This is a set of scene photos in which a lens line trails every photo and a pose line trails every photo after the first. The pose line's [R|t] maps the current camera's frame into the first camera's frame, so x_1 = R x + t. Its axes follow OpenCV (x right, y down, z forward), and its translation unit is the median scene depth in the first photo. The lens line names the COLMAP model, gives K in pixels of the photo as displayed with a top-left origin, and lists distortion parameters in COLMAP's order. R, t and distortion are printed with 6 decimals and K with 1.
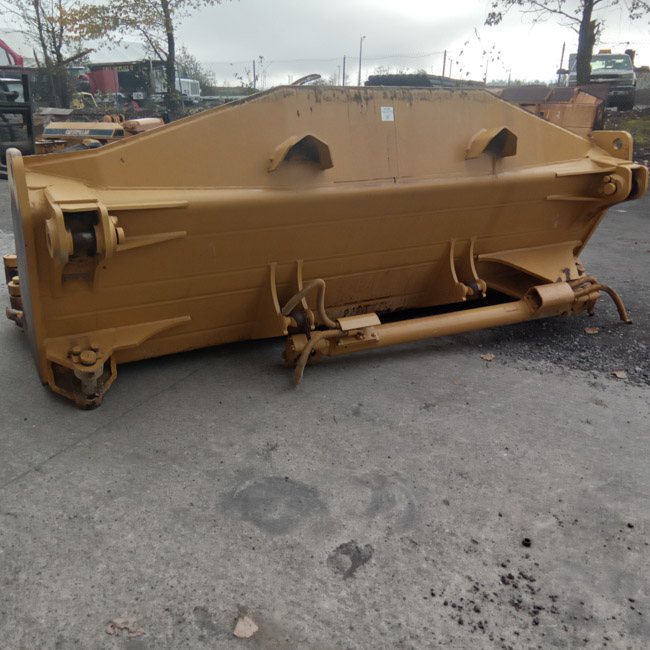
lens RADIAL K [[594.7, 0, 293.3], [0, 594.7, 326.1], [0, 0, 1]] dist [0.067709, -0.097269]
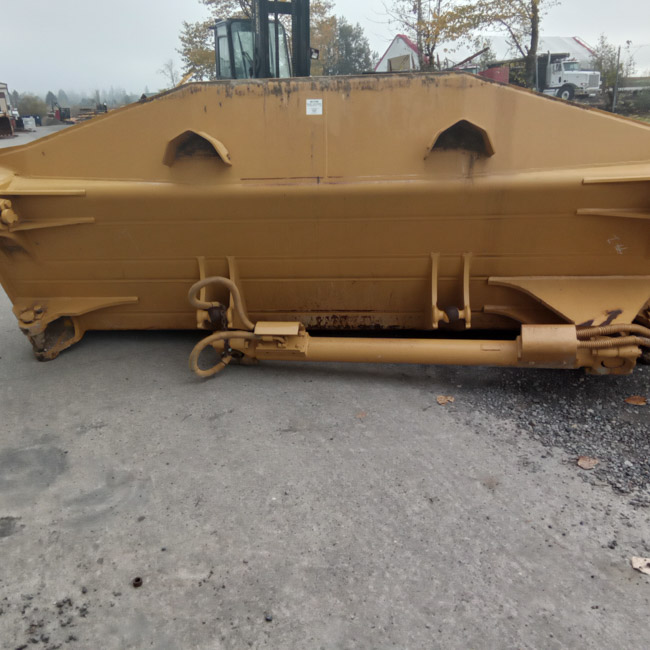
lens RADIAL K [[597.1, 0, 325.0], [0, 597.1, 325.0], [0, 0, 1]] dist [0.069344, -0.088170]
pose [[0.837821, 0.157971, -0.522591, 0.683942], [-0.157971, 0.986422, 0.044921, -0.068759], [0.522591, 0.044918, 0.851399, 0.238490]]
